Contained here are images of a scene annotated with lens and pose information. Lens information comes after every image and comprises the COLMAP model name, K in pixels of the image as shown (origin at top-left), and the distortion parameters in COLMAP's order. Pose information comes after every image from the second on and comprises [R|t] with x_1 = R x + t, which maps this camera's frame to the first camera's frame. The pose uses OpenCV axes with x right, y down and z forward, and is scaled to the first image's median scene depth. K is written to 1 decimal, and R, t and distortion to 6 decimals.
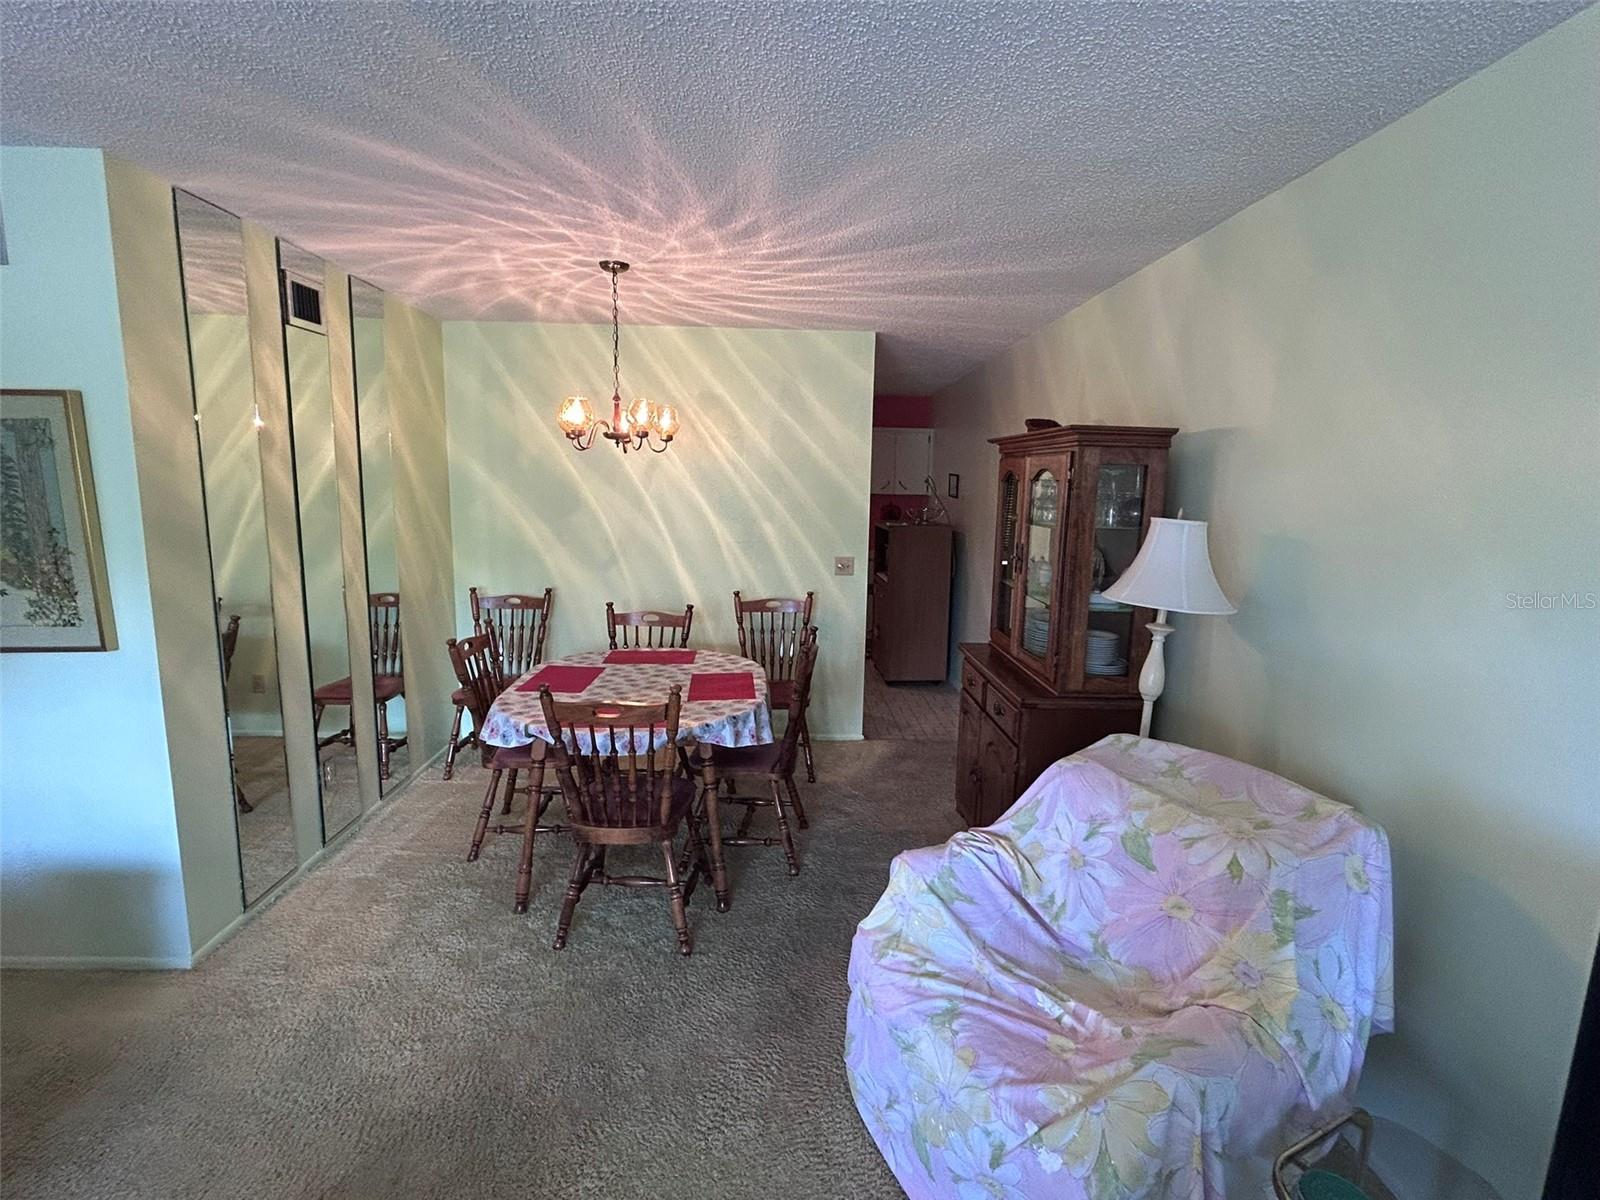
lens RADIAL K [[767.6, 0, 801.8], [0, 767.6, 596.3], [0, 0, 1]] dist [-0.002608, -0.000391]
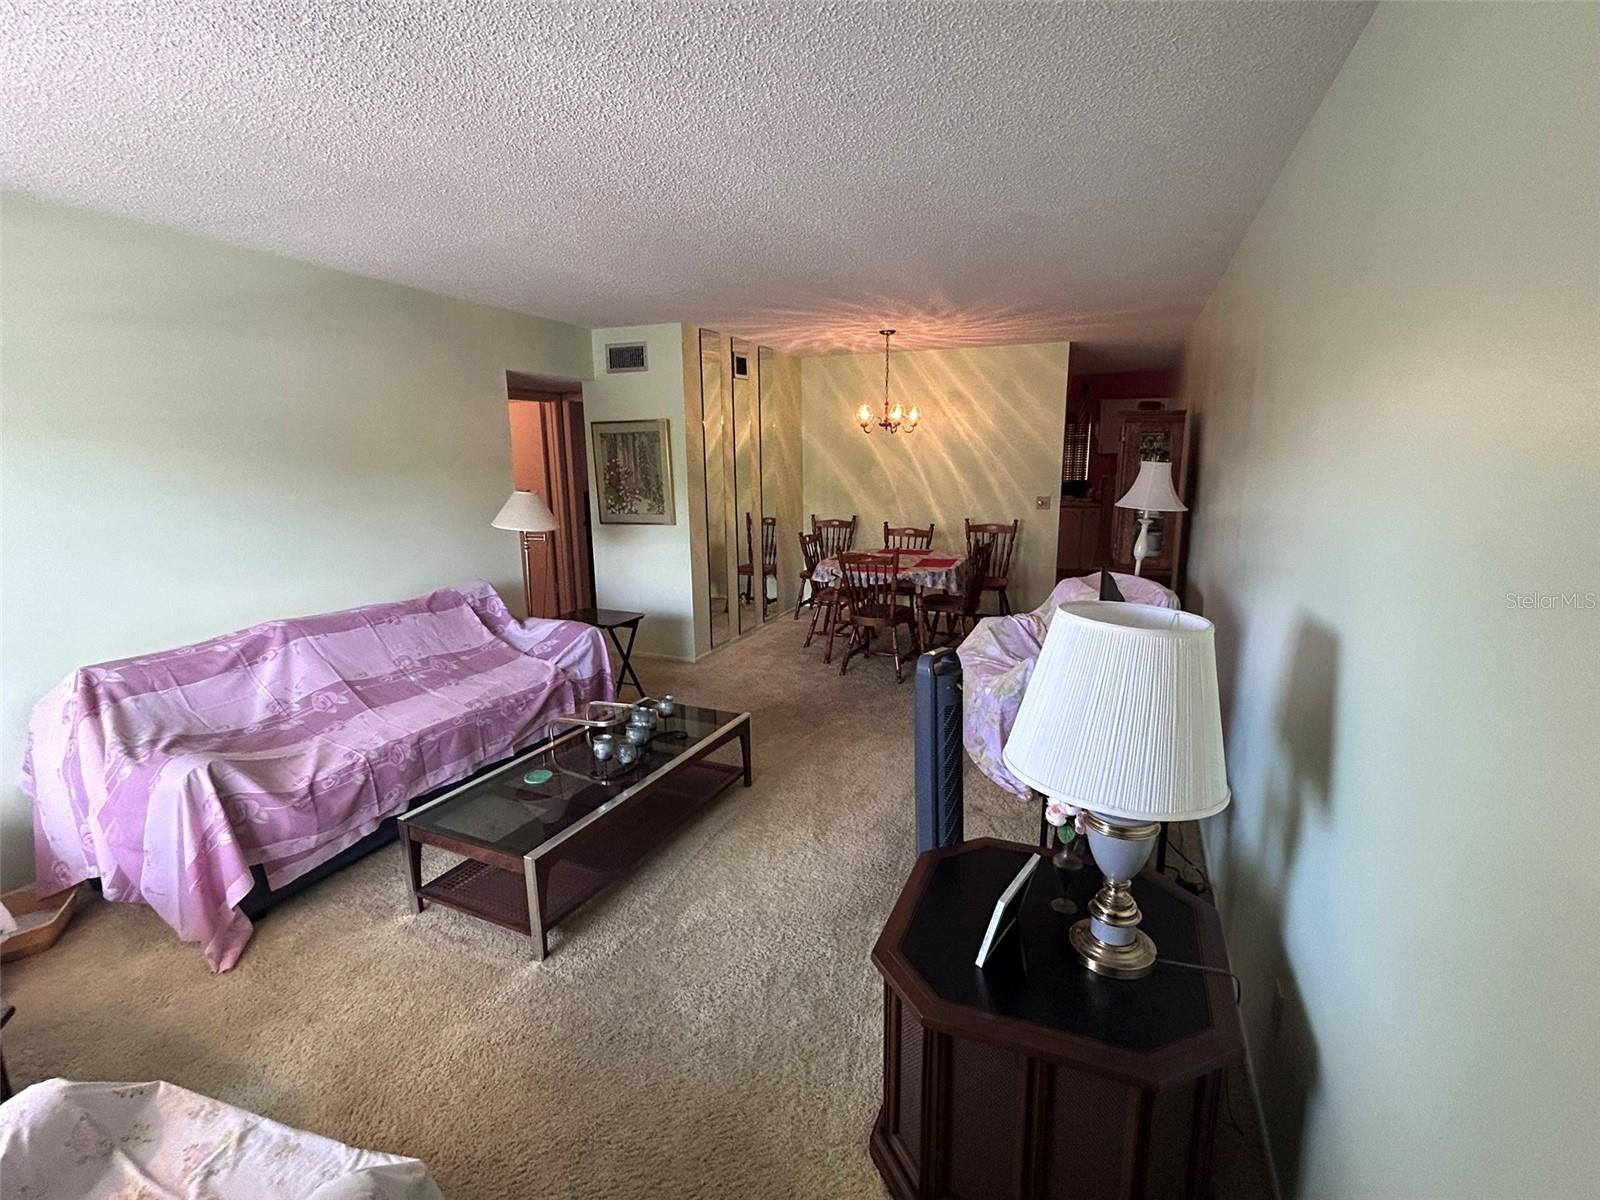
lens RADIAL K [[746.8, 0, 802.0], [0, 746.8, 602.1], [0, 0, 1]] dist [0.002180, 0.001261]
pose [[0.908970, 0.056744, -0.412981, 0.351960], [-0.034594, 0.997543, 0.060923, 0.117271], [0.415424, -0.041090, 0.908700, -0.754241]]
